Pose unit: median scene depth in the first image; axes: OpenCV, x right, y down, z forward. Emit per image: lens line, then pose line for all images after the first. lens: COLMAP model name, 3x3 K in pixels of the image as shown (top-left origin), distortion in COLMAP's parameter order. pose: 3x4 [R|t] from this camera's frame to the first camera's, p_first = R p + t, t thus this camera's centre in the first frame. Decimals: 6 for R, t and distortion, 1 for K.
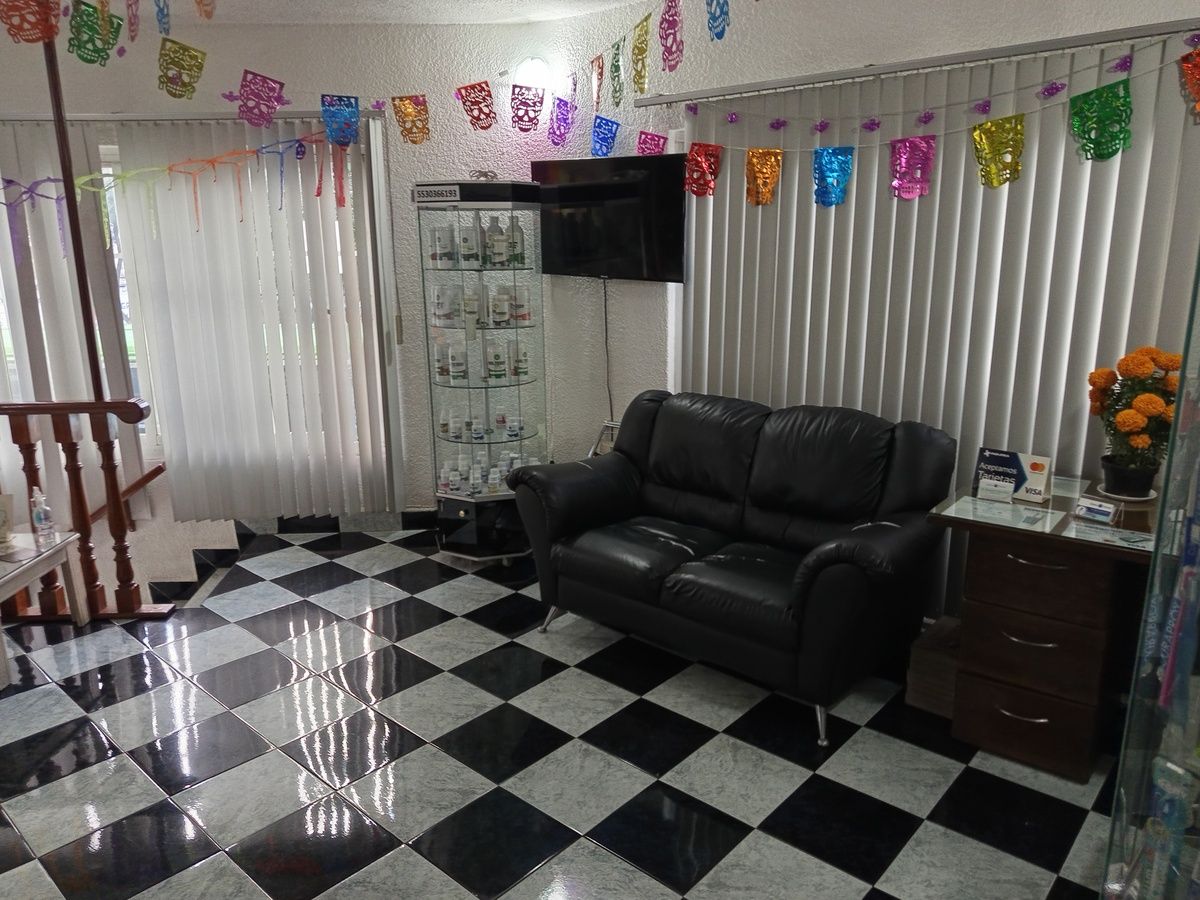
lens RADIAL K [[846.5, 0, 599.5], [0, 846.5, 445.6], [0, 0, 1]] dist [0.047761, -0.077115]
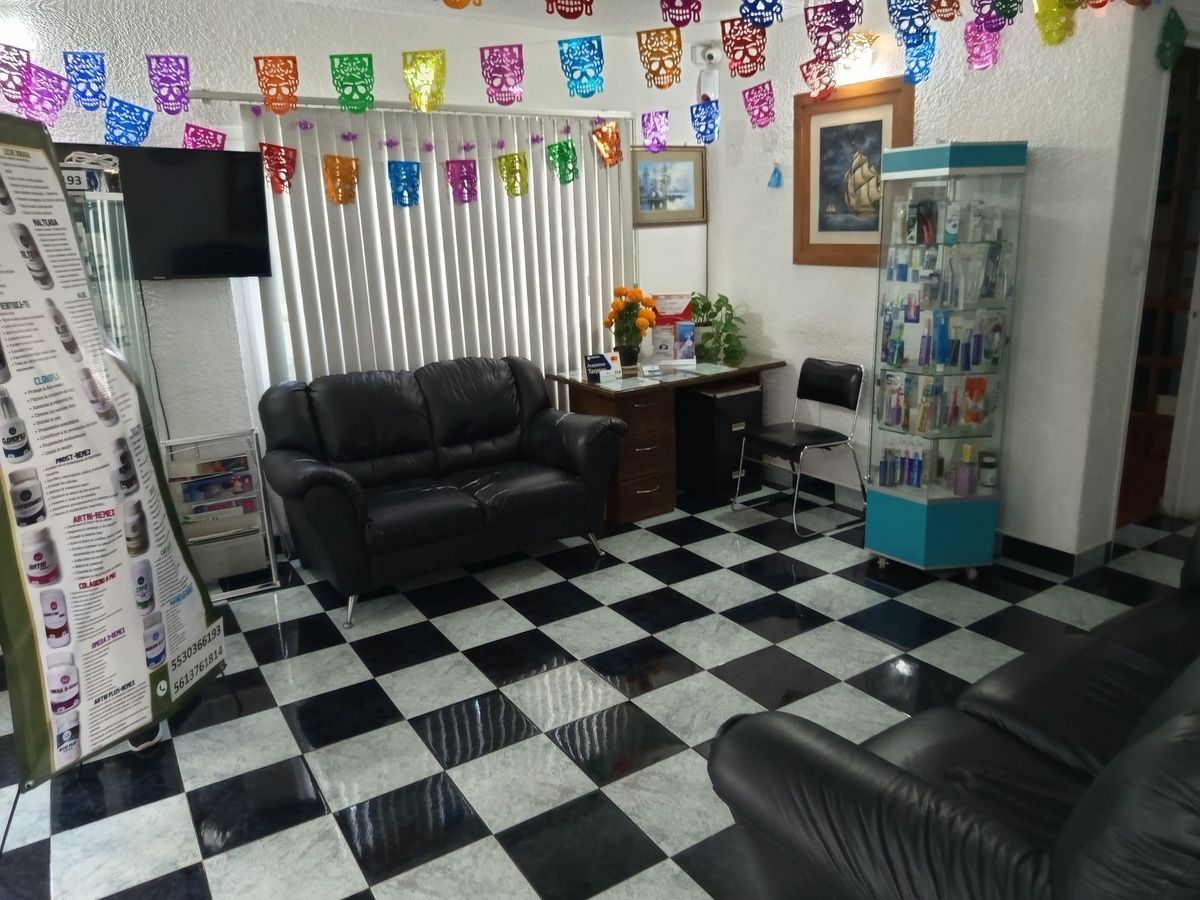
lens RADIAL K [[846.5, 0, 606.8], [0, 846.5, 450.9], [0, 0, 1]] dist [0.047761, -0.077115]
pose [[0.263171, -0.245570, 0.932972, -1.000909], [0.251760, 0.951034, 0.179309, -0.093236], [-0.931321, 0.187696, 0.312109, 0.419222]]
